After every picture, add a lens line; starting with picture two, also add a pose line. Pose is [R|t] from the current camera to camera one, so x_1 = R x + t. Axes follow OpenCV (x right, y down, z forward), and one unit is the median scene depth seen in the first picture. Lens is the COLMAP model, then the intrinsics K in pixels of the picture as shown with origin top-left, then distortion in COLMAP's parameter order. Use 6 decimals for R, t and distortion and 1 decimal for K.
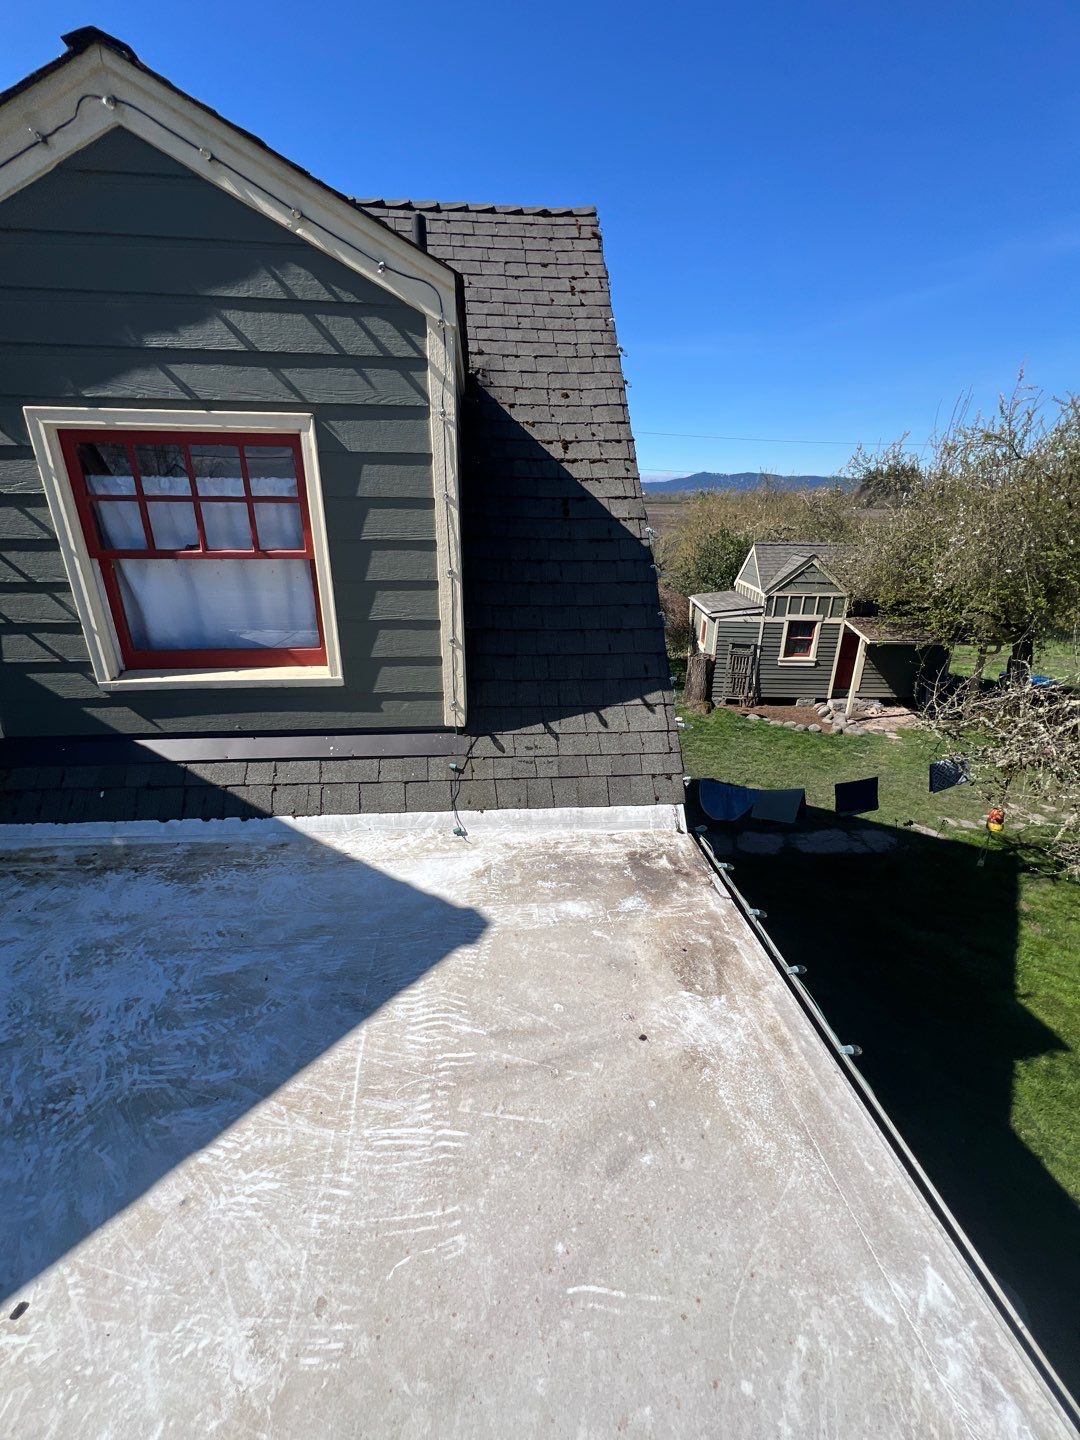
lens RADIAL K [[572.4, 0, 540.0], [0, 572.4, 720.0], [0, 0, 1]] dist [-0.001738, -0.000054]
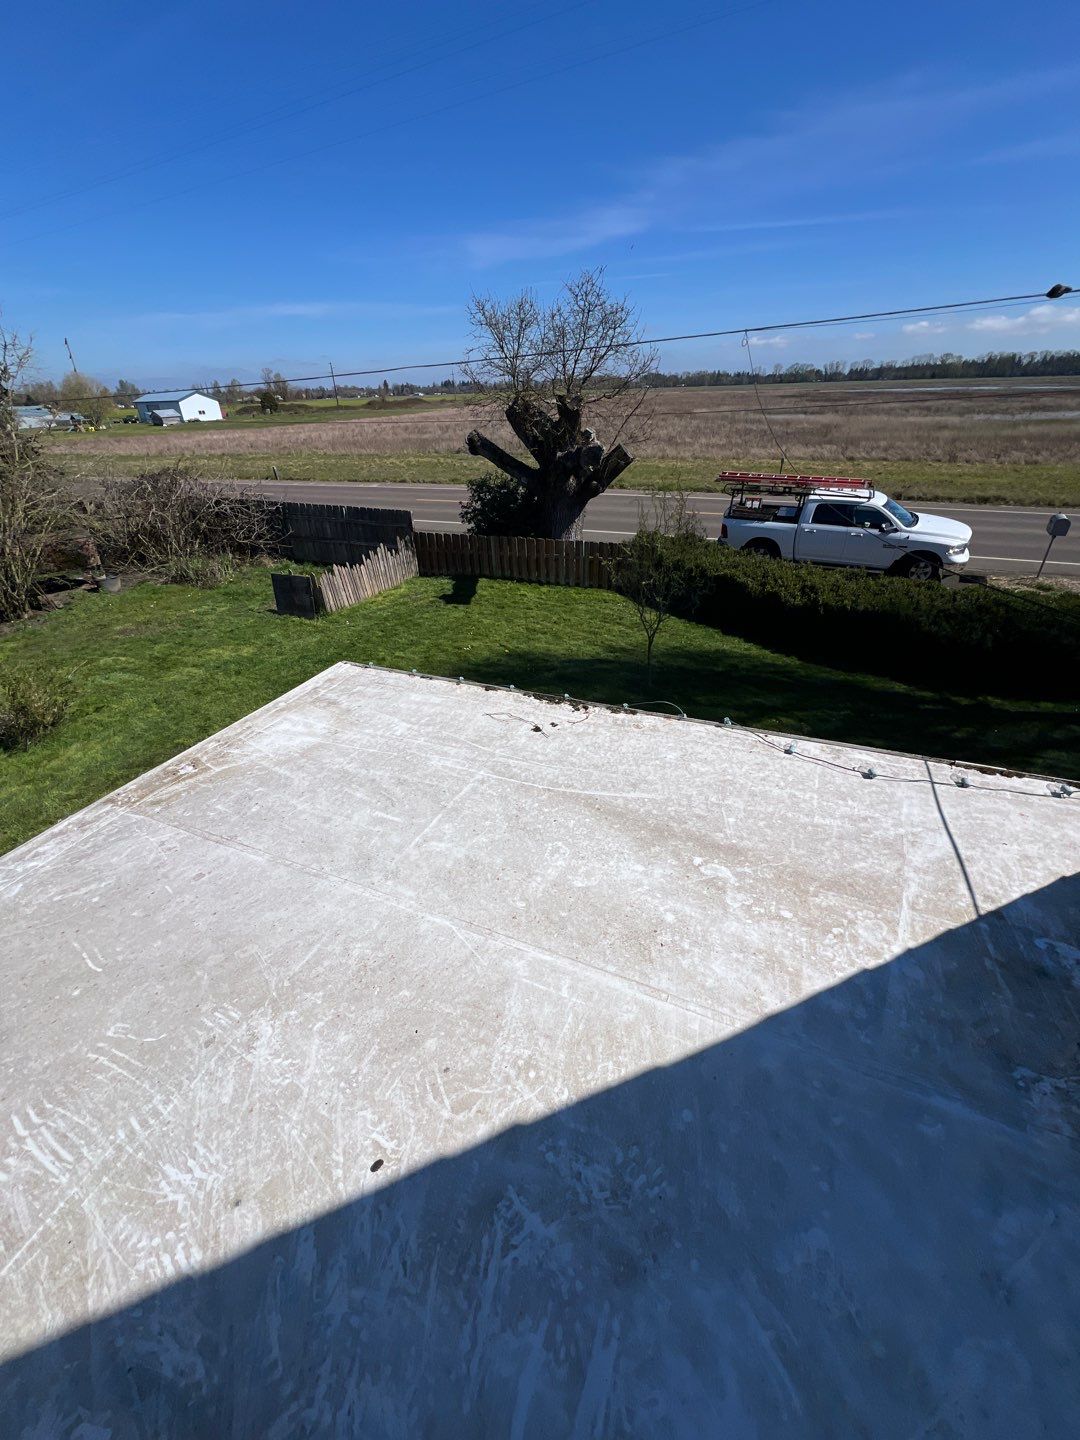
lens RADIAL K [[572.4, 0, 540.0], [0, 572.4, 720.0], [0, 0, 1]] dist [-0.001738, -0.000054]
pose [[-0.859666, -0.247254, 0.447035, -0.629931], [0.197695, 0.645873, 0.737404, -0.114409], [-0.471054, 0.722298, -0.506354, 0.340510]]
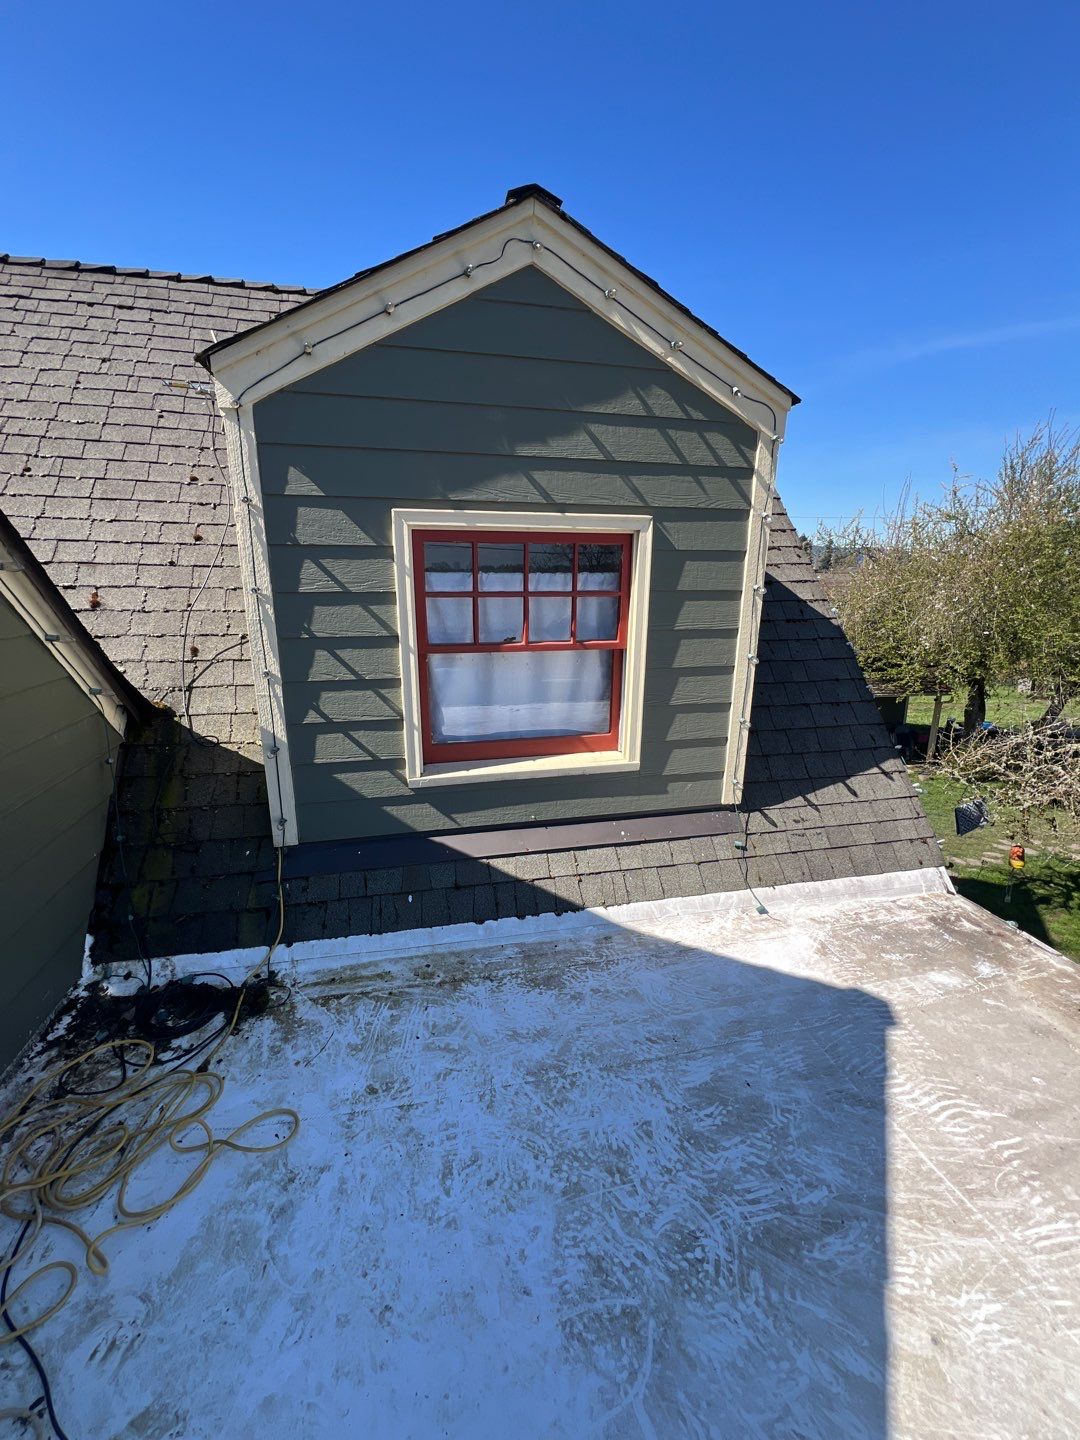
lens RADIAL K [[572.4, 0, 540.0], [0, 572.4, 720.0], [0, 0, 1]] dist [-0.001738, -0.000054]
pose [[0.992094, -0.037528, 0.119752, -0.676660], [0.049765, 0.993652, -0.100887, -0.057895], [-0.115206, 0.106049, 0.987665, 0.016211]]
